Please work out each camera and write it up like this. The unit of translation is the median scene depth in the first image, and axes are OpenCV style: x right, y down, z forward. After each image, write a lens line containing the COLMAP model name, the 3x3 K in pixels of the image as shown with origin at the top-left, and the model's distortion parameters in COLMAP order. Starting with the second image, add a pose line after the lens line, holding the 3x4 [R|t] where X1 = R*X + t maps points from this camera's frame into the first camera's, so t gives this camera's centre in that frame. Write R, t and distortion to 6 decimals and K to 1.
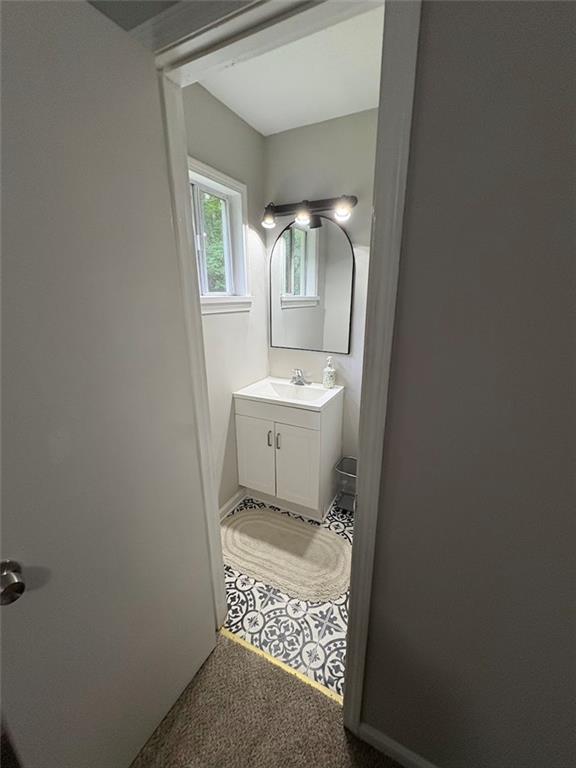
lens RADIAL K [[307.5, 0, 288.9], [0, 307.5, 383.6], [0, 0, 1]] dist [0.000588, -0.000031]
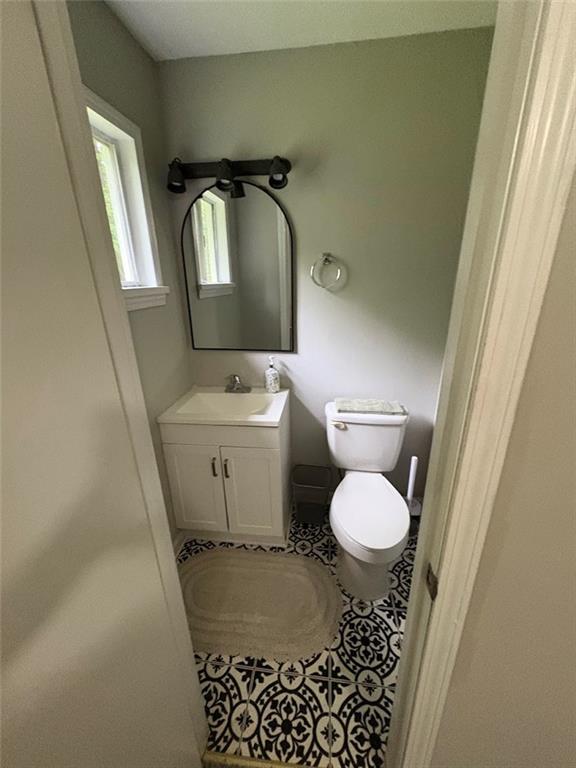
lens RADIAL K [[307.5, 0, 289.7], [0, 307.5, 384.5], [0, 0, 1]] dist [0.000588, -0.000031]
pose [[0.938371, -0.126581, 0.321617, -0.110490], [0.109972, 0.991511, 0.069374, -0.068124], [-0.327668, -0.029729, 0.944325, 0.195185]]
